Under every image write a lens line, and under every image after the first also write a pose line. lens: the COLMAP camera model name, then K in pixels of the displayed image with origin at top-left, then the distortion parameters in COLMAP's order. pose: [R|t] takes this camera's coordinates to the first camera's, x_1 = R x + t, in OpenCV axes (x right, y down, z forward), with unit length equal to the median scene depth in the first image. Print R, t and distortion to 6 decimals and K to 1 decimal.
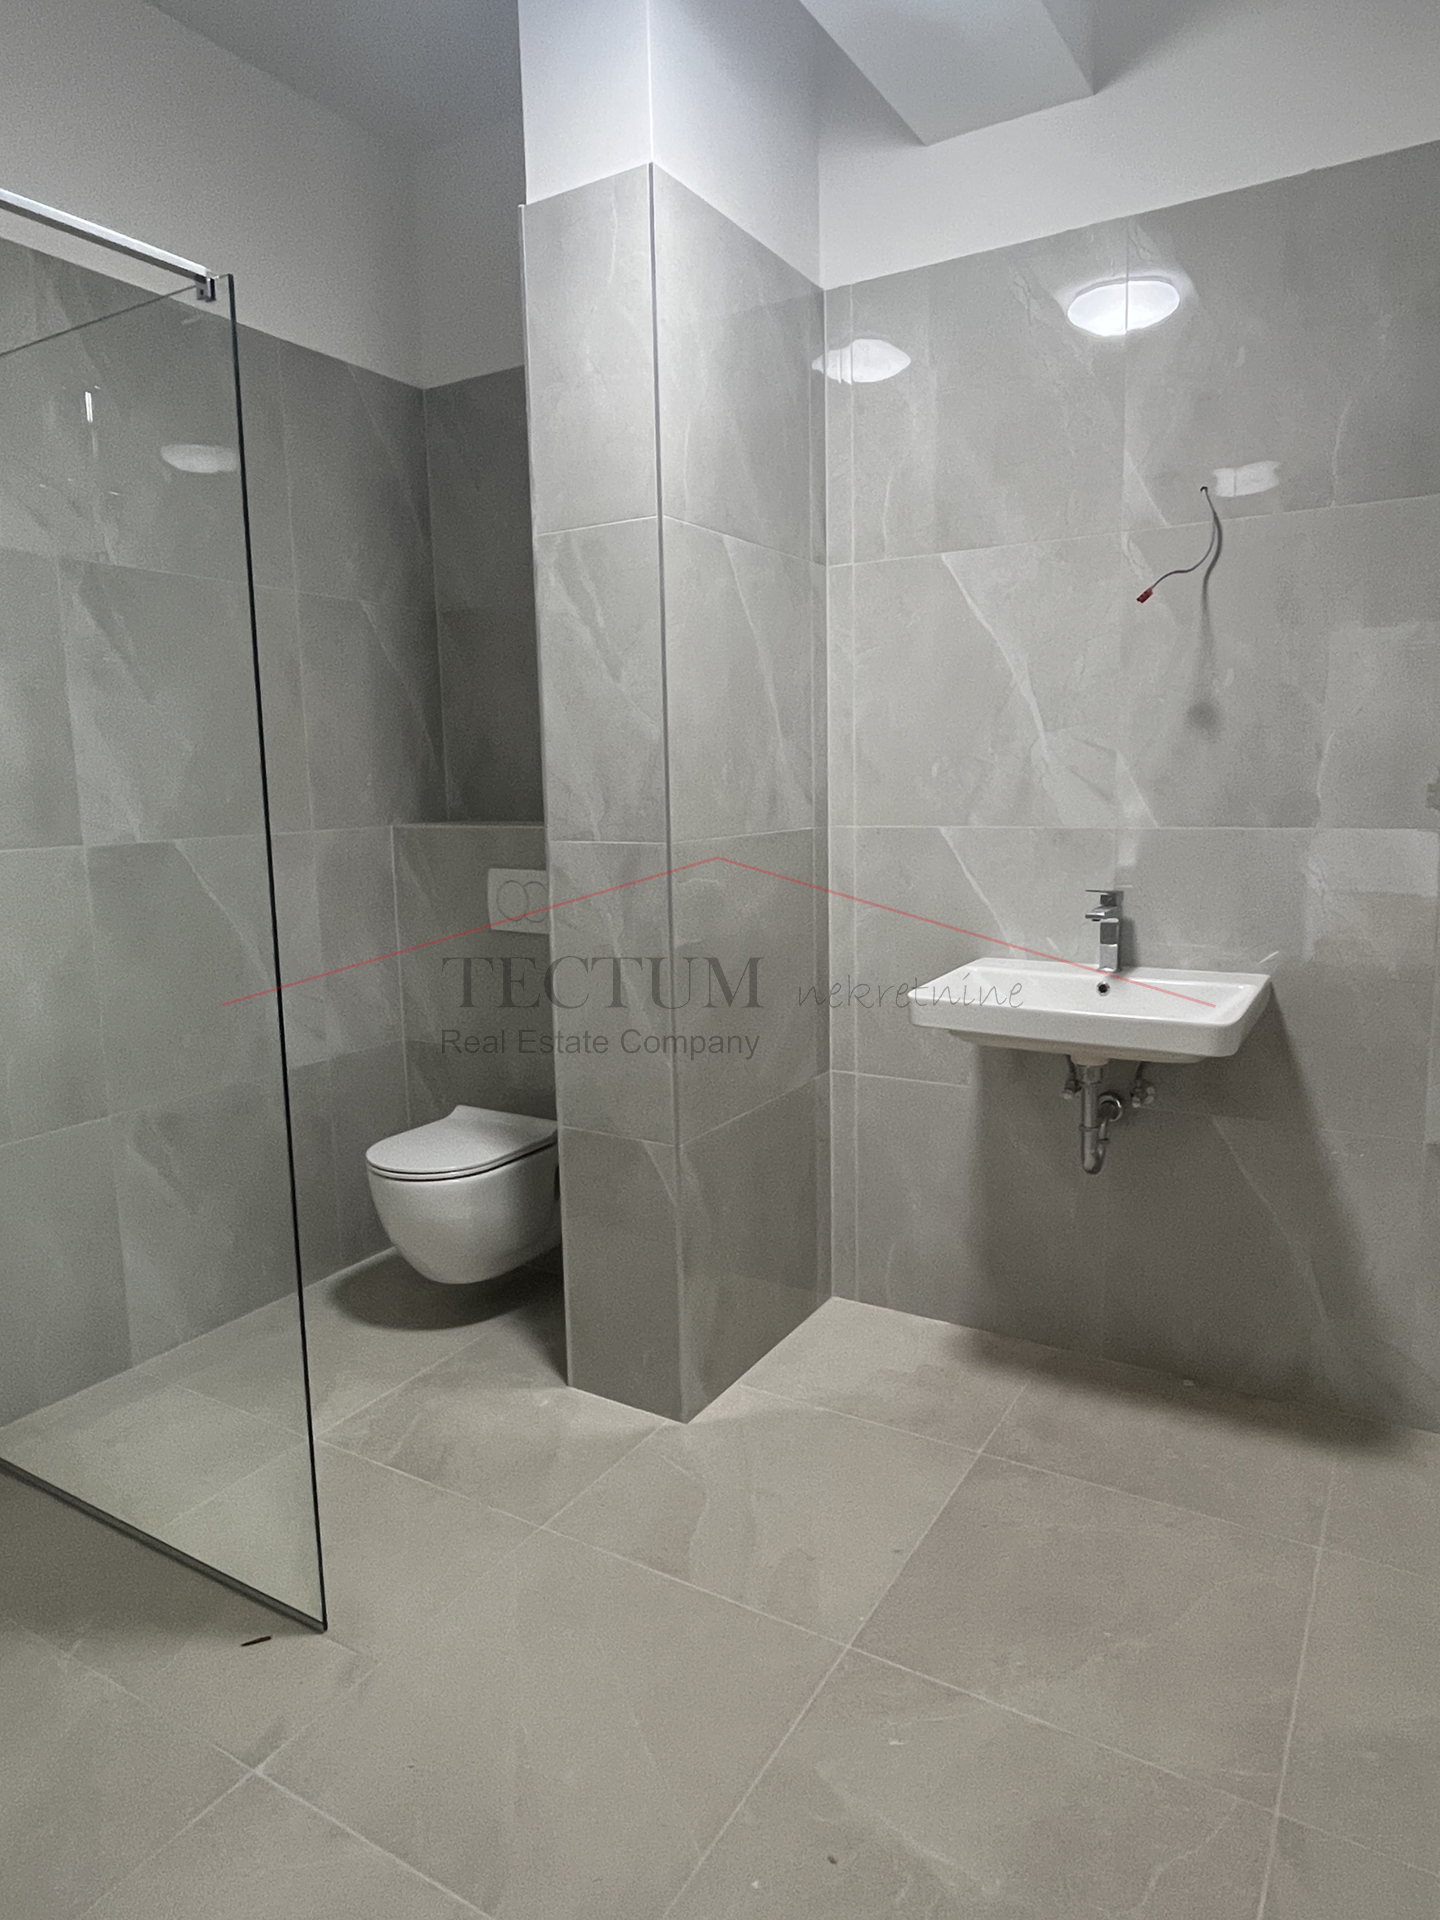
lens RADIAL K [[1184.6, 0, 728.9], [0, 1184.6, 937.1], [0, 0, 1]] dist [-0.000153, -0.005242]
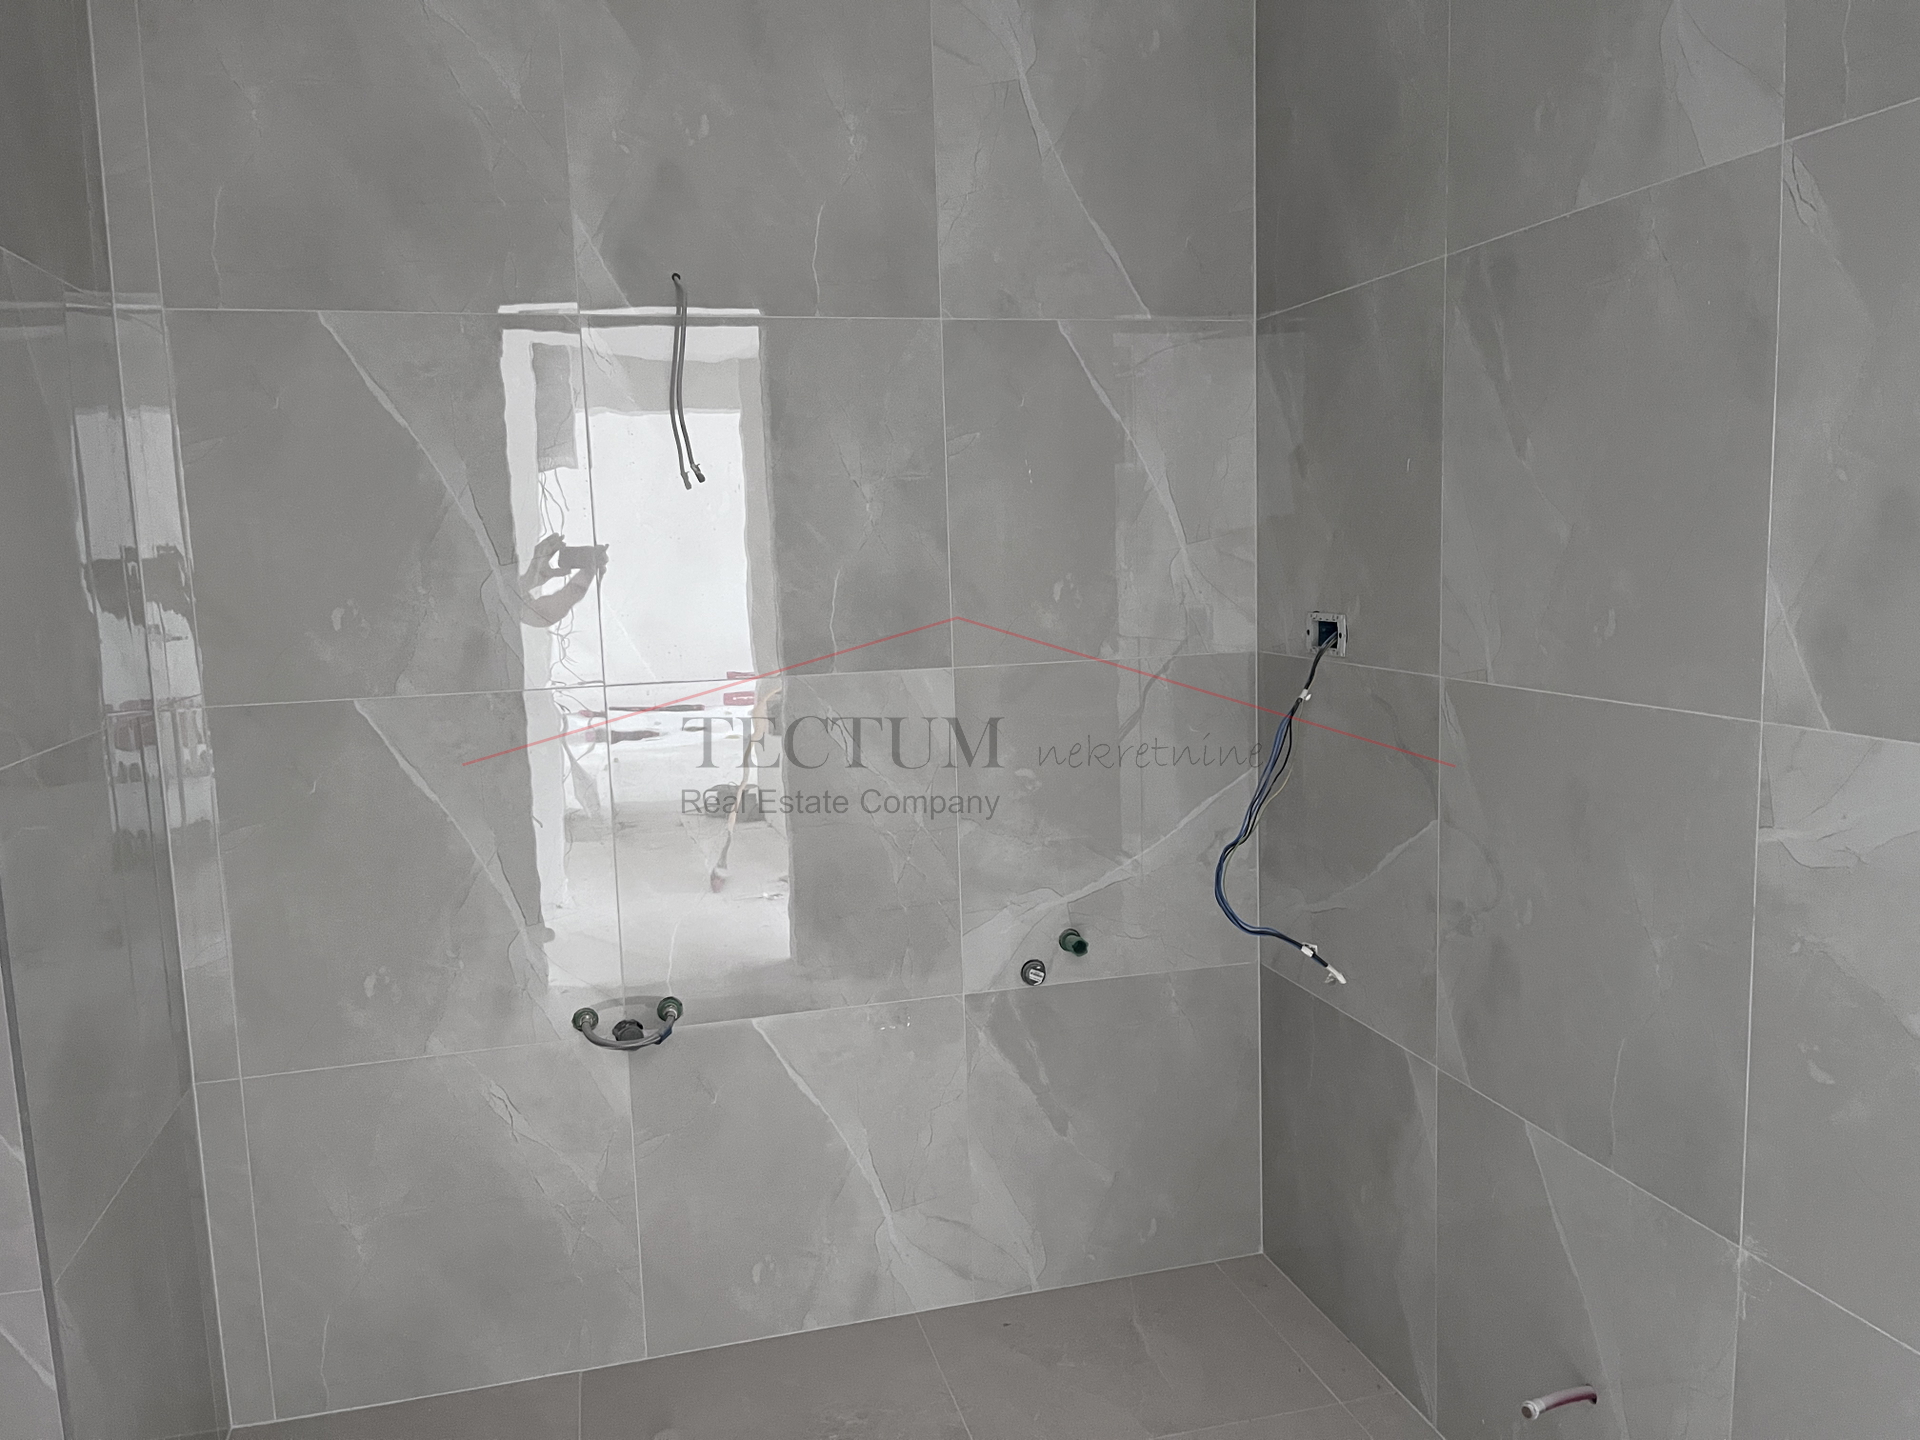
lens RADIAL K [[1448.4, 0, 967.7], [0, 1448.4, 717.7], [0, 0, 1]] dist [0.031046, -0.037204]
pose [[0.695396, -0.089490, 0.713033, -0.198399], [0.112212, 0.993567, 0.015263, -0.059031], [-0.709812, 0.069397, 0.700965, 0.150557]]
